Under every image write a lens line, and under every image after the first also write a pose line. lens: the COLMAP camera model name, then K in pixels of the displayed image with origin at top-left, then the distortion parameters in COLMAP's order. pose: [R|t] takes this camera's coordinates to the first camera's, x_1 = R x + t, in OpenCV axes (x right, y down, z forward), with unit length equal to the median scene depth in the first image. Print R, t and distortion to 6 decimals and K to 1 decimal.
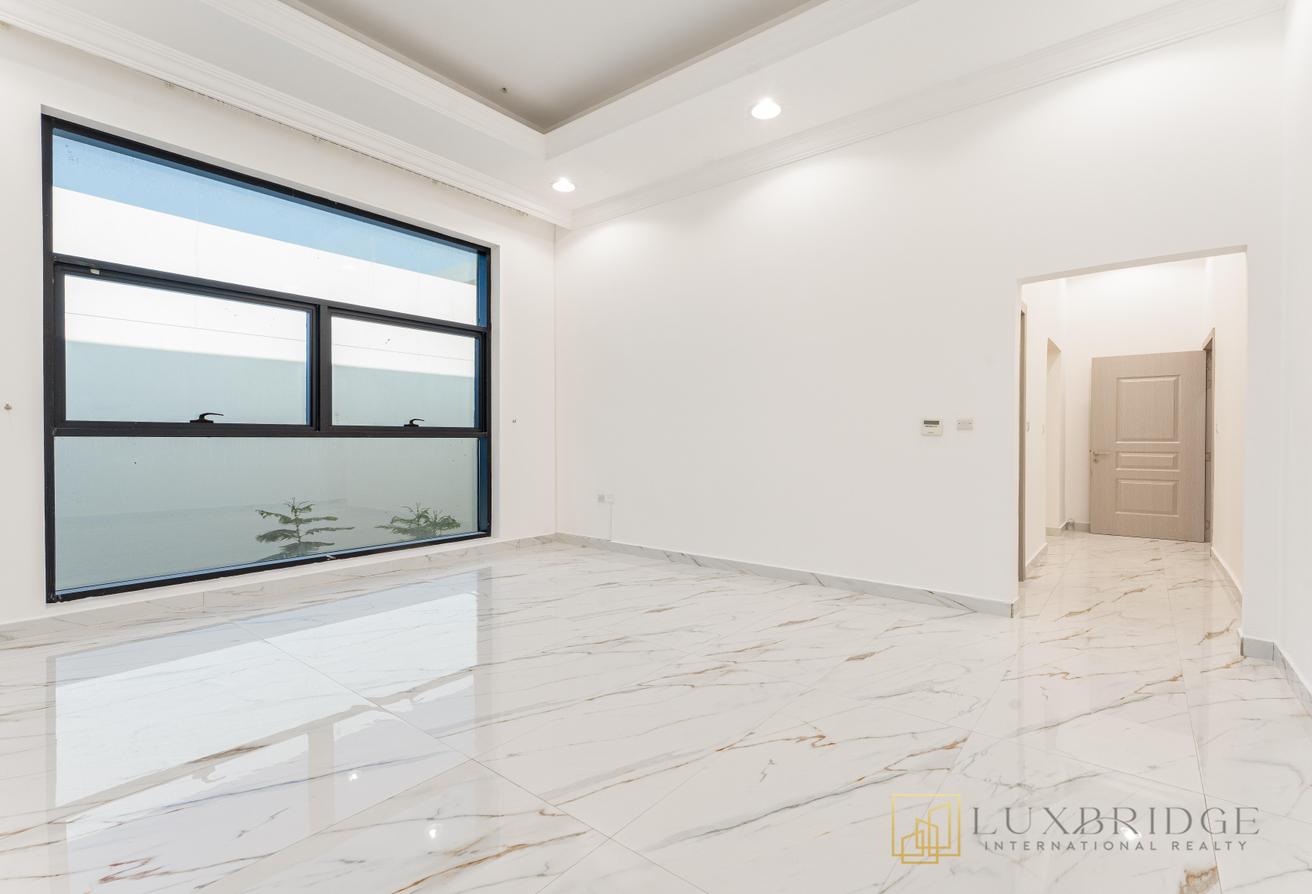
lens RADIAL K [[599.2, 0, 633.8], [0, 599.2, 448.7], [0, 0, 1]] dist [0.000847, 0.000300]
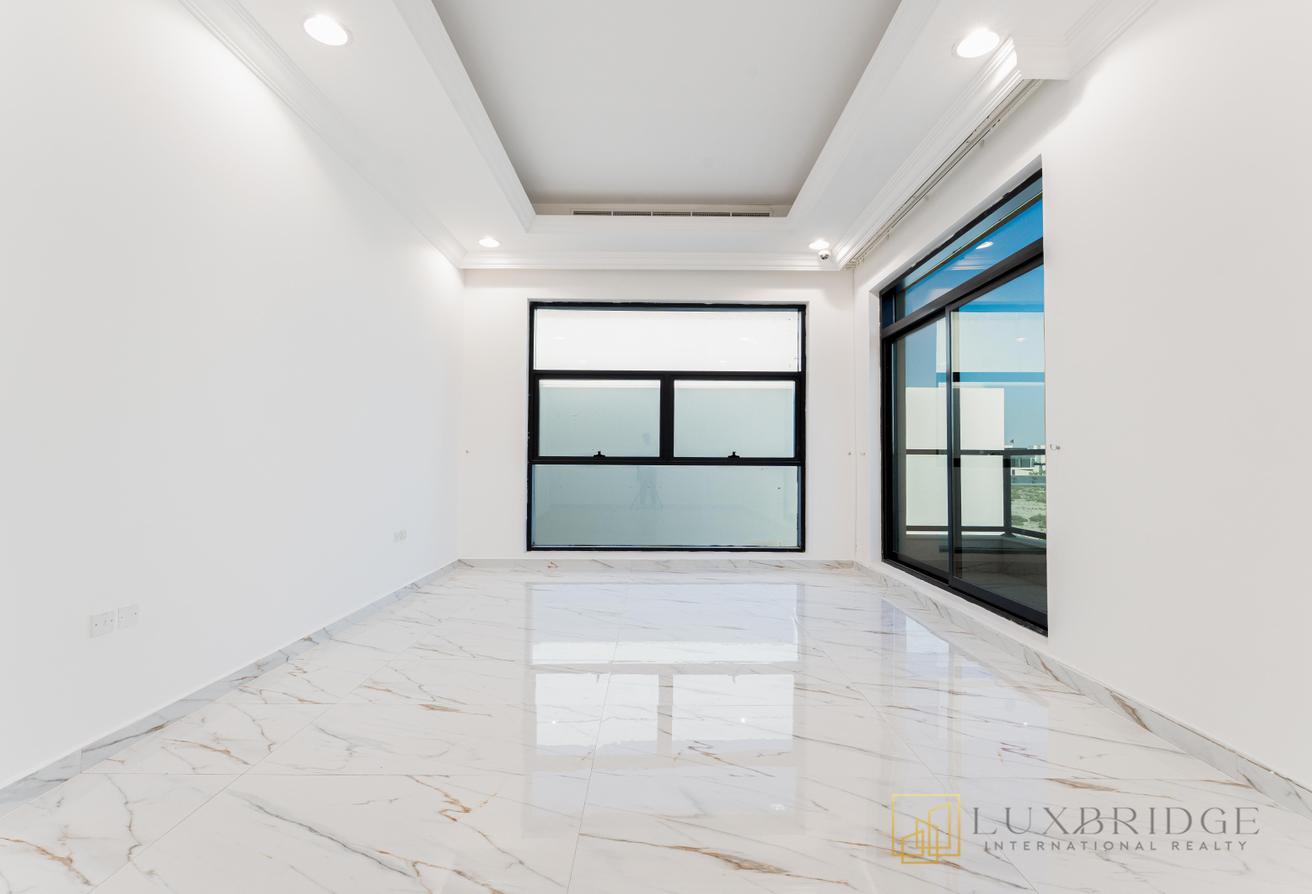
lens RADIAL K [[564.7, 0, 671.5], [0, 564.7, 448.7], [0, 0, 1]] dist [0.000635, 0.000241]
pose [[0.657338, -0.021940, -0.753277, 0.610339], [-0.017100, 0.998884, -0.044016, 0.001351], [0.753402, 0.041815, 0.656229, 0.129636]]
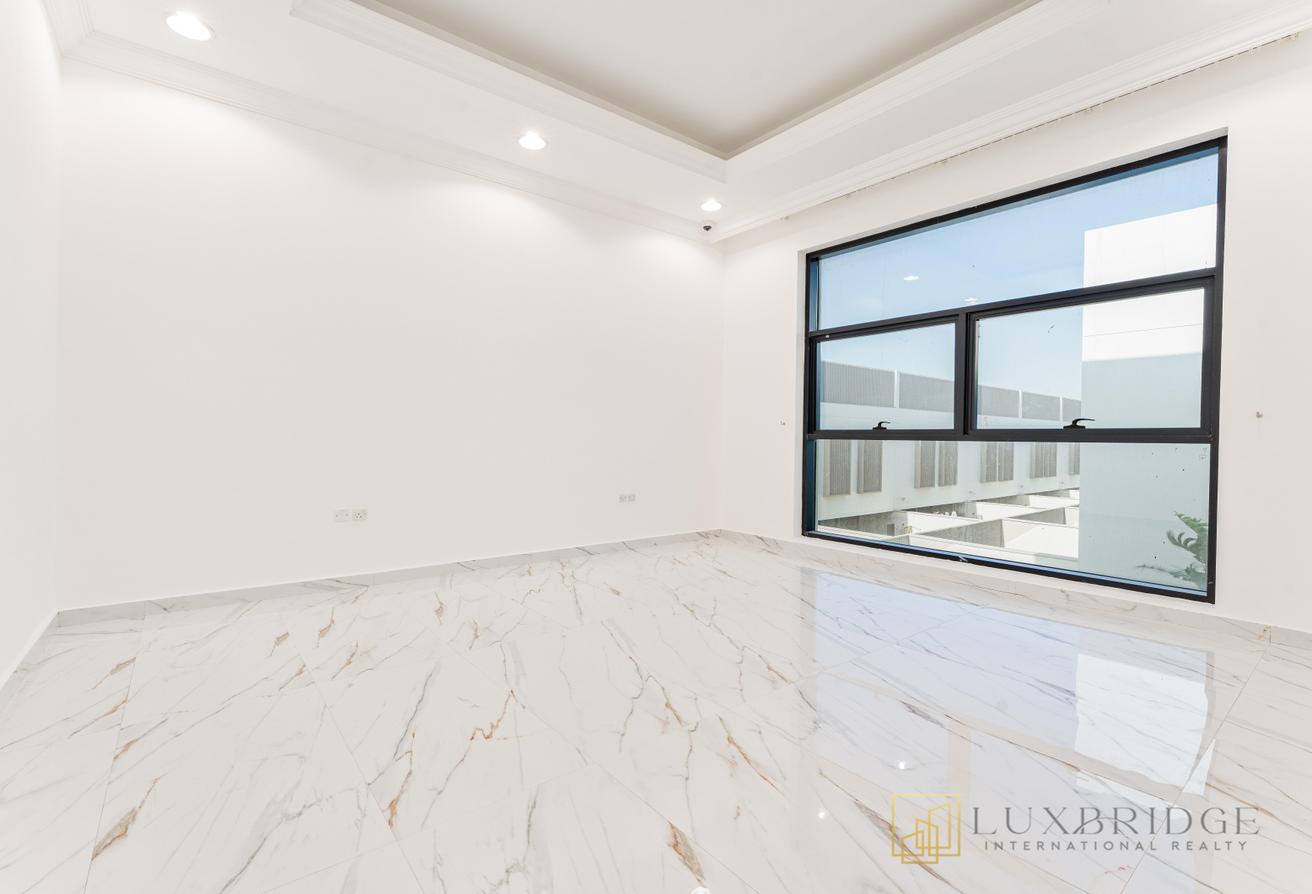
lens RADIAL K [[606.8, 0, 680.3], [0, 606.8, 448.0], [0, 0, 1]] dist [0.000911, 0.000008]
pose [[-0.183760, 0.013604, -0.982877, 0.705648], [-0.028532, 0.999409, 0.019167, -0.015671], [0.982557, 0.031566, -0.183263, 0.845165]]
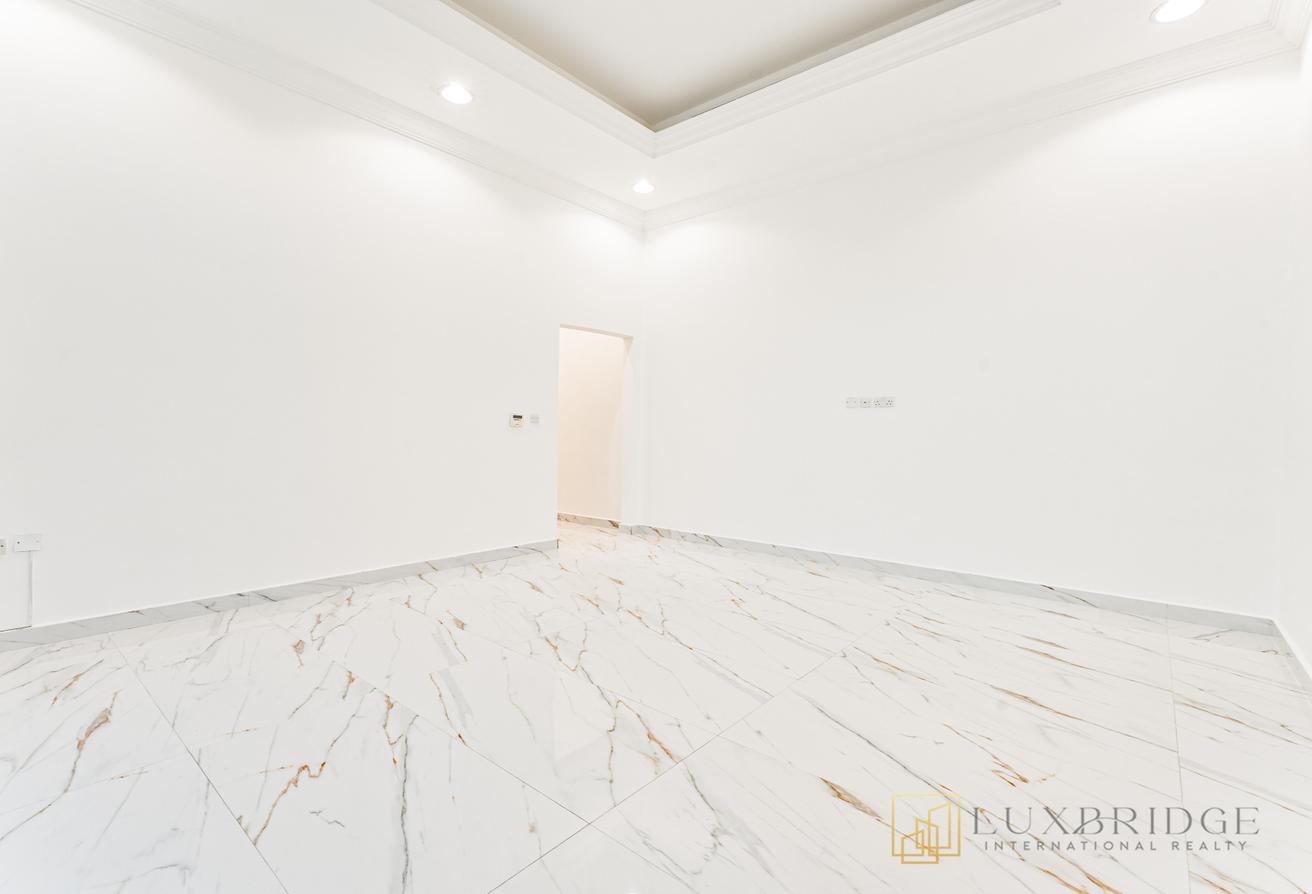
lens RADIAL K [[606.8, 0, 680.3], [0, 606.8, 448.0], [0, 0, 1]] dist [0.000911, 0.000008]
pose [[-0.036286, -0.029127, 0.998917, -0.828408], [0.003949, 0.999563, 0.029290, -0.012979], [-0.999334, 0.005008, -0.036155, 0.692072]]
